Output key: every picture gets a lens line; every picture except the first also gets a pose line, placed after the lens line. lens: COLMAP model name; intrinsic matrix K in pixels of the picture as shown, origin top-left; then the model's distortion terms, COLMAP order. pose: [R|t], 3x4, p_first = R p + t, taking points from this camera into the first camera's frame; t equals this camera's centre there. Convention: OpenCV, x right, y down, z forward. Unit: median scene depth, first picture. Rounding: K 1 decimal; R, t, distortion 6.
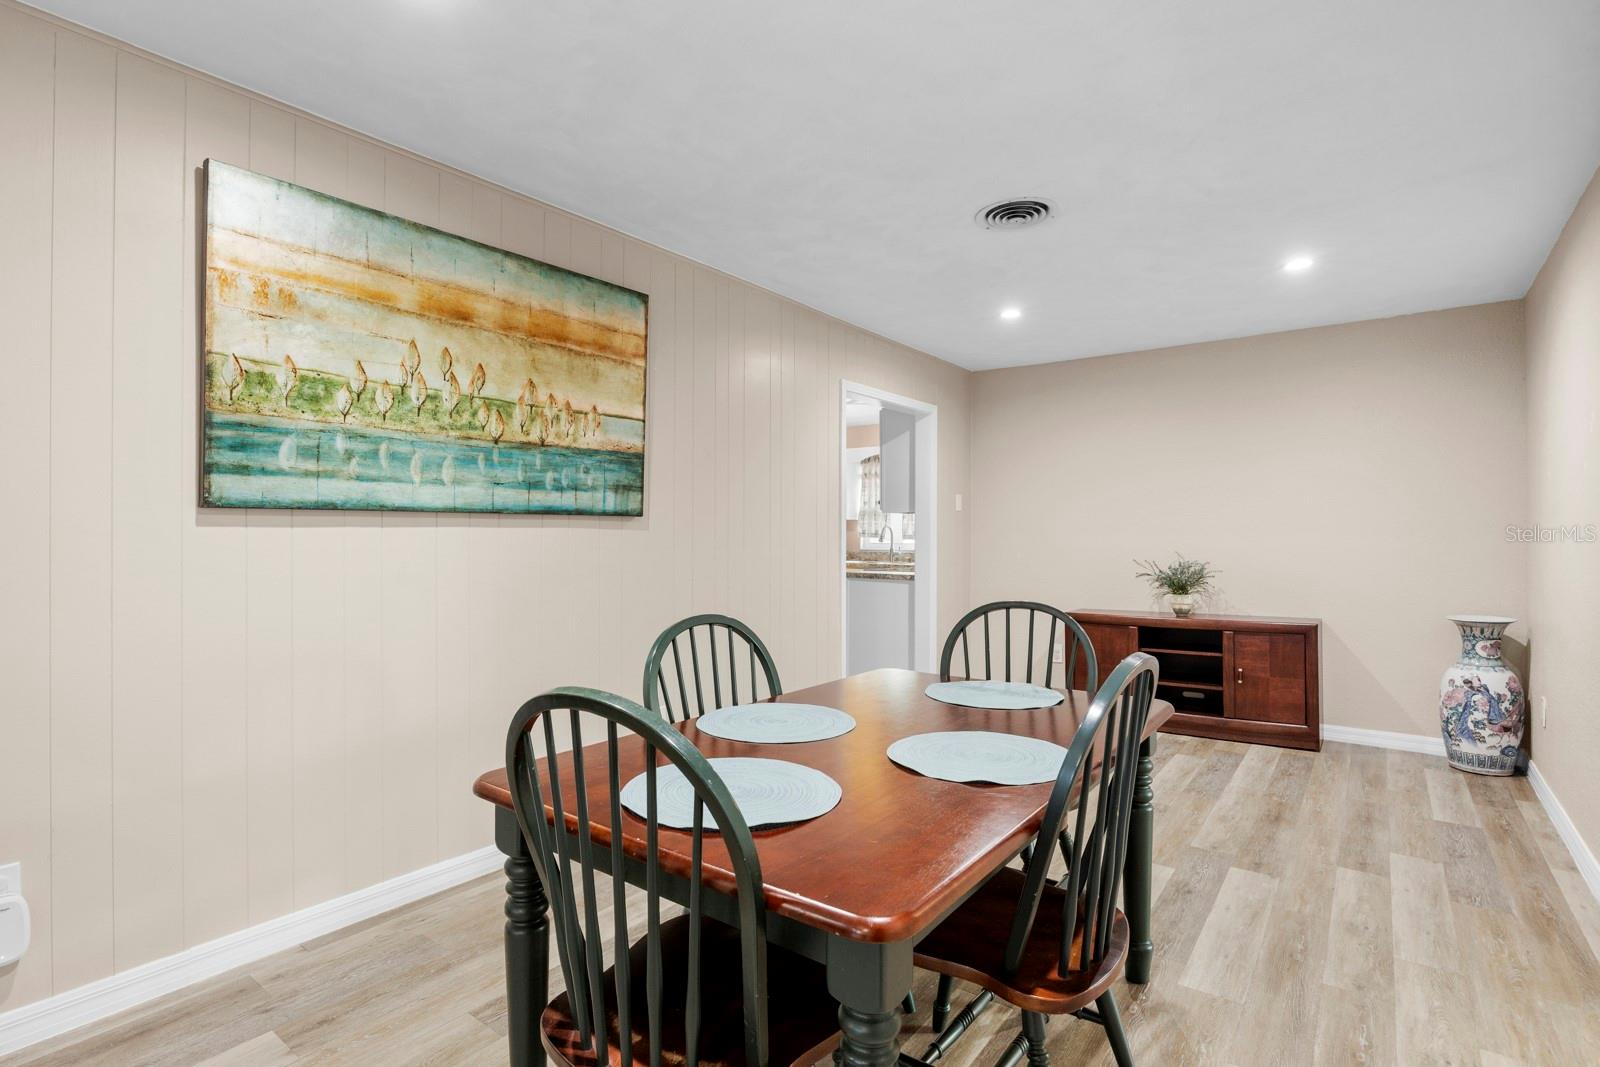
lens RADIAL K [[786.2, 0, 798.8], [0, 786.2, 530.3], [0, 0, 1]] dist [-0.001228, 0.001894]
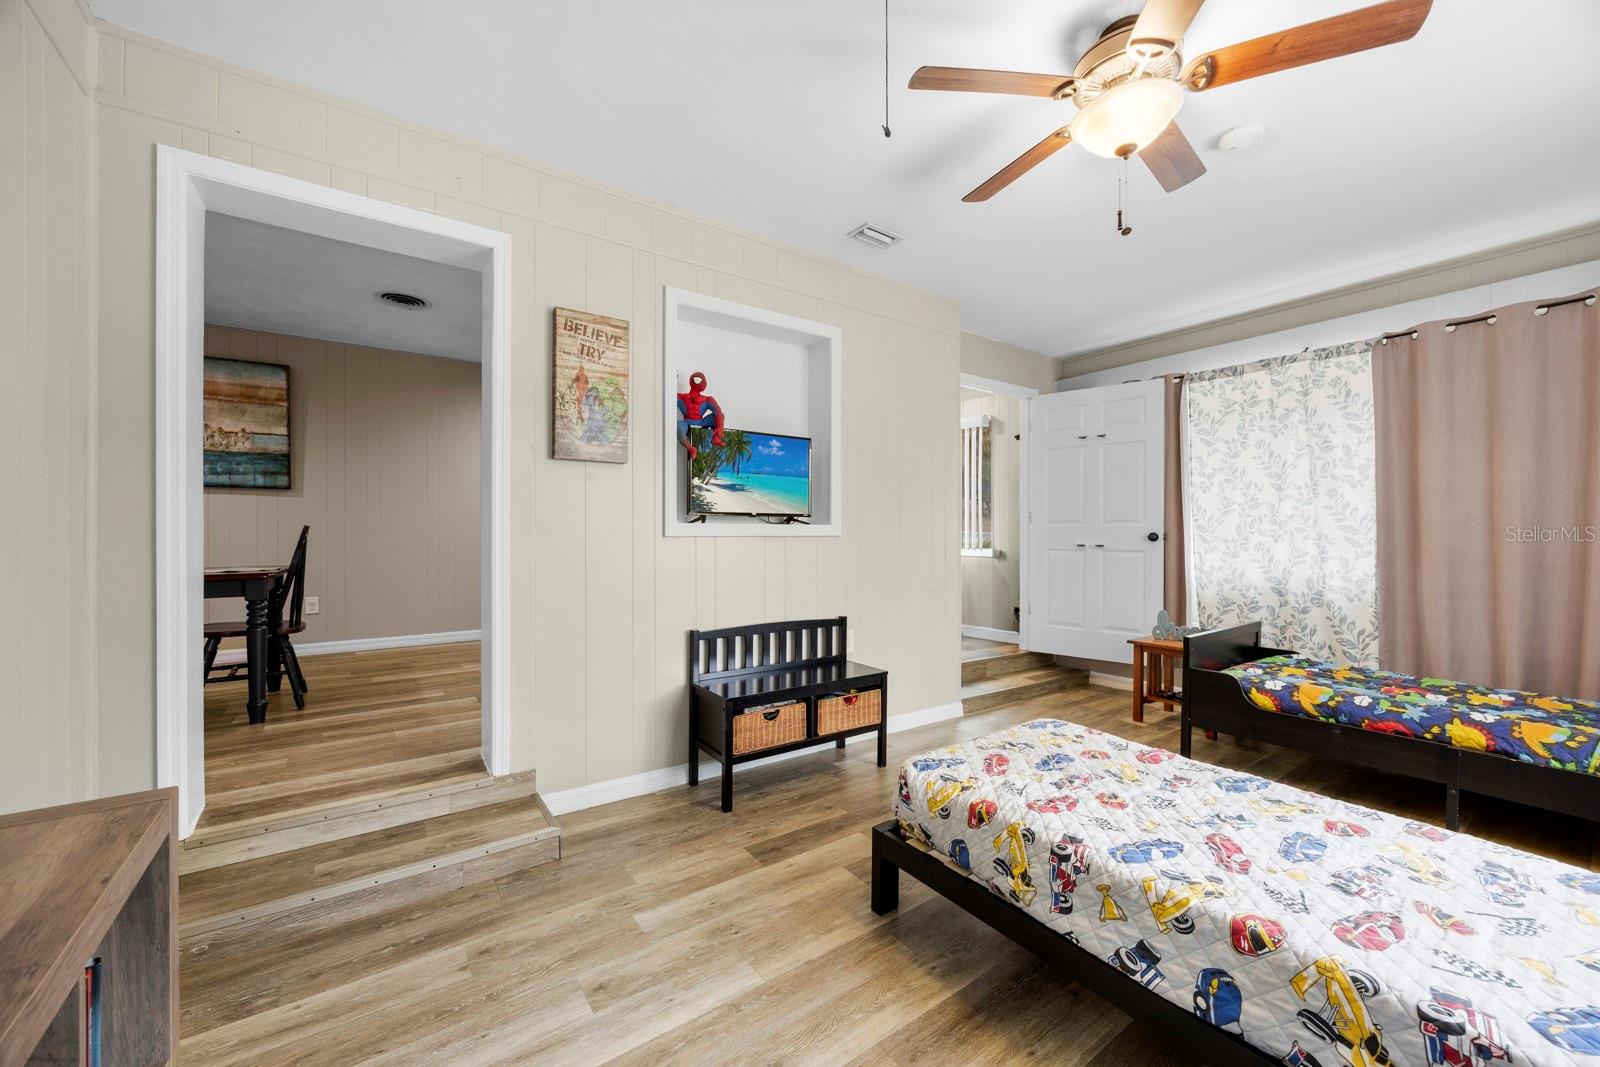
lens RADIAL K [[628.7, 0, 800.9], [0, 628.7, 532.2], [0, 0, 1]] dist [-0.002312, 0.000040]
pose [[0.948855, -0.003584, -0.315693, 1.439110], [0.003710, 0.999993, -0.000202, 0.090034], [0.315691, -0.000979, 0.948861, 0.008818]]
